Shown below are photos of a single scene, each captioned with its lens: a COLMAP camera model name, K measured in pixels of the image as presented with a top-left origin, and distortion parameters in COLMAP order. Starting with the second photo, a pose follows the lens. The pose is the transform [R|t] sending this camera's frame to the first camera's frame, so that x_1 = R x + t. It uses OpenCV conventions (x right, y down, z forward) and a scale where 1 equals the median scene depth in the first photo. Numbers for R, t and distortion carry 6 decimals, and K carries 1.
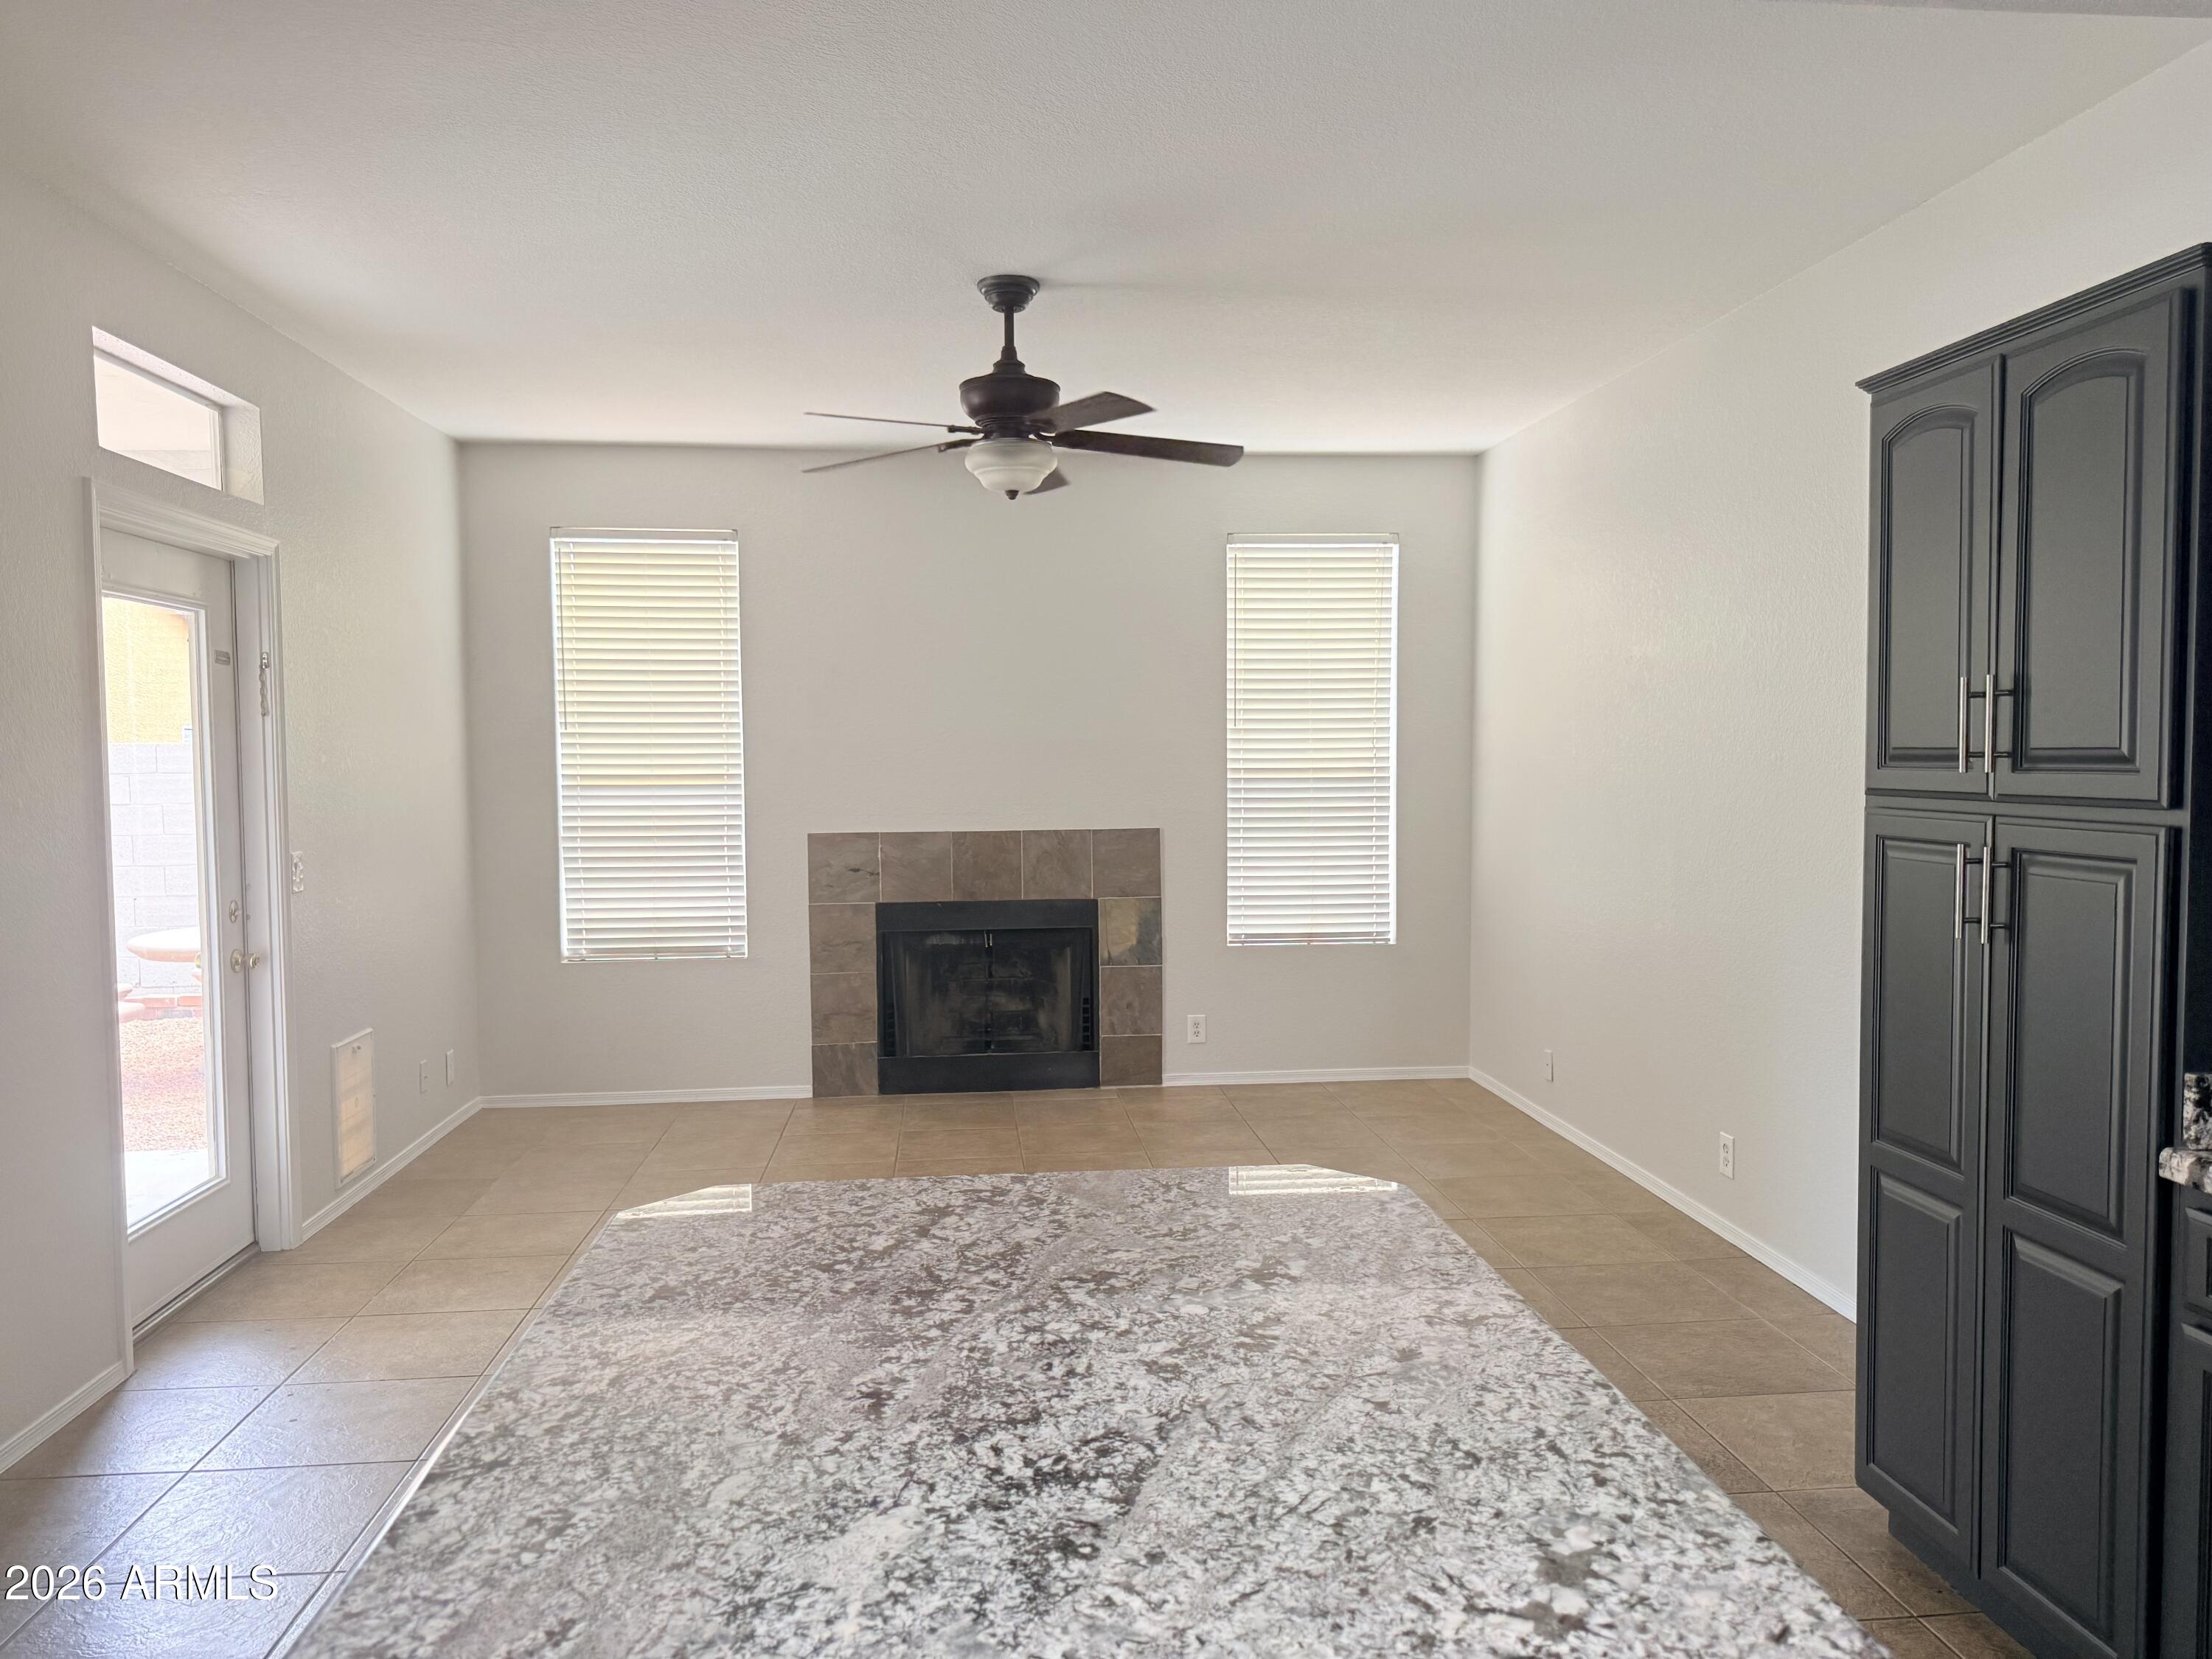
lens RADIAL K [[1561.0, 0, 1106.5], [0, 1561.0, 827.9], [0, 0, 1]] dist [0.002326, 0.004163]
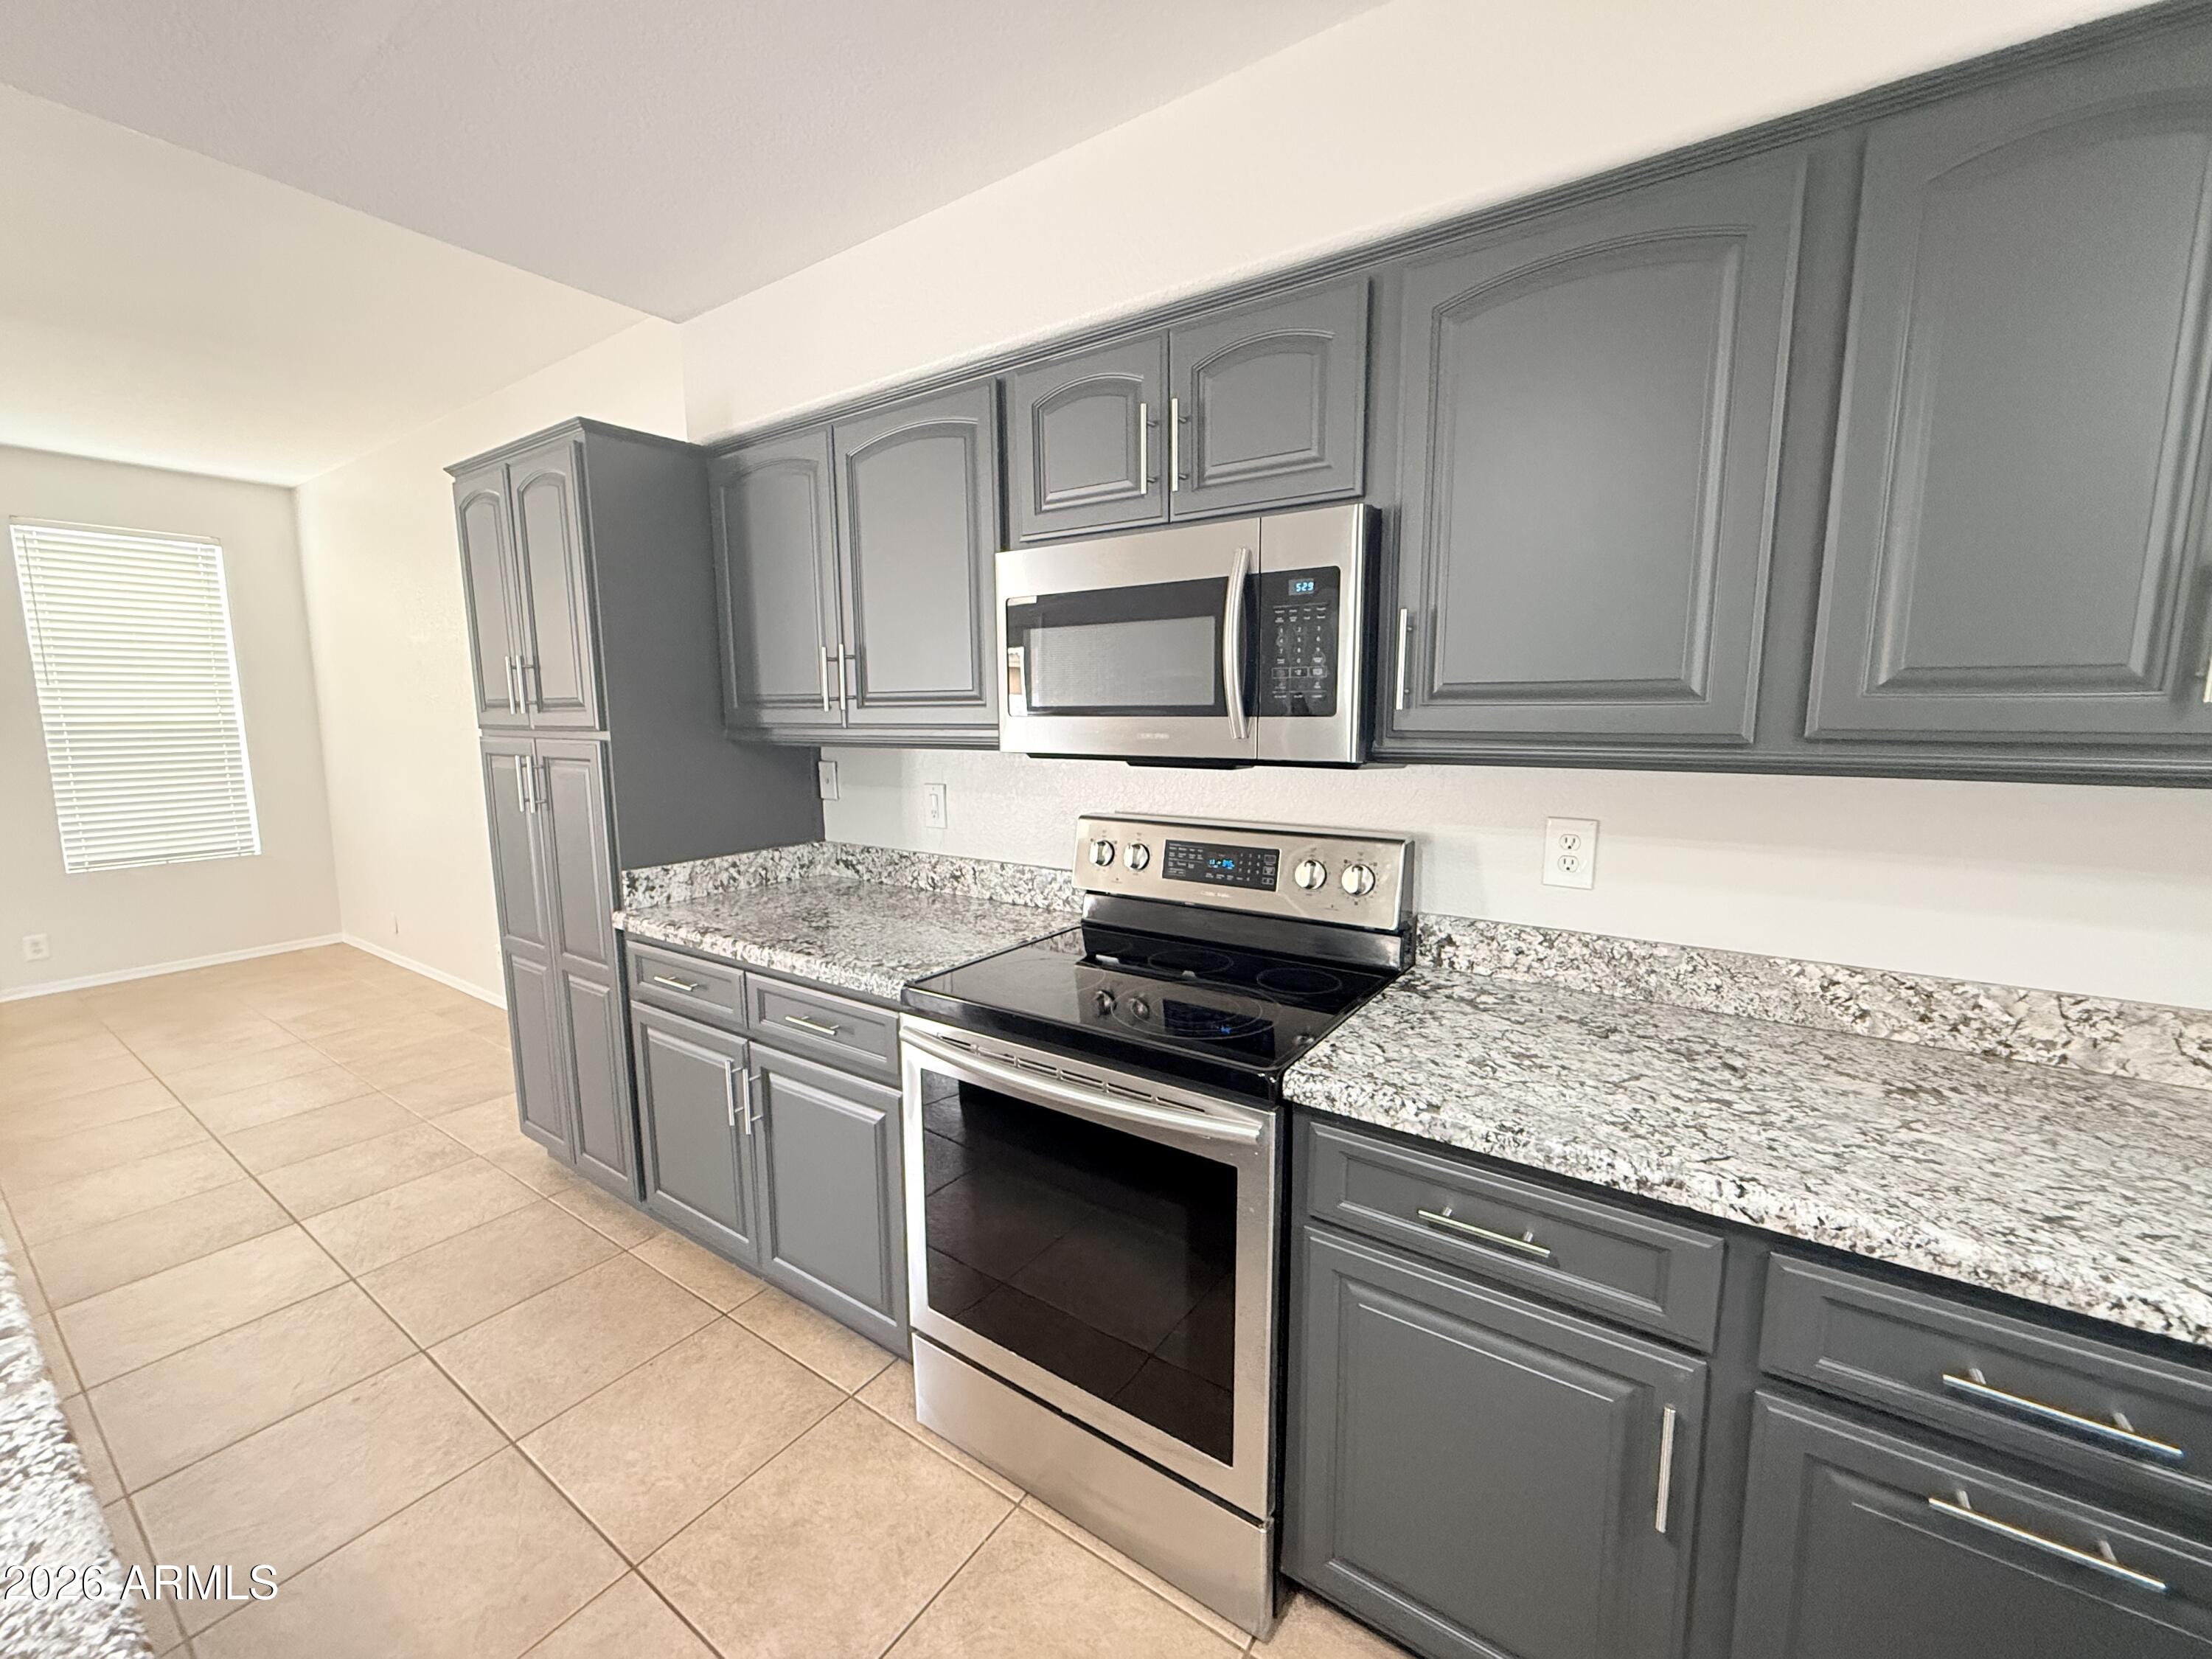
lens RADIAL K [[891.3, 0, 1106.2], [0, 891.3, 830.3], [0, 0, 1]] dist [0.000155, -0.000067]
pose [[0.647025, -0.106396, 0.755009, 0.209697], [0.043026, 0.993733, 0.103165, 0.017233], [-0.761254, -0.034265, 0.647548, -0.114938]]
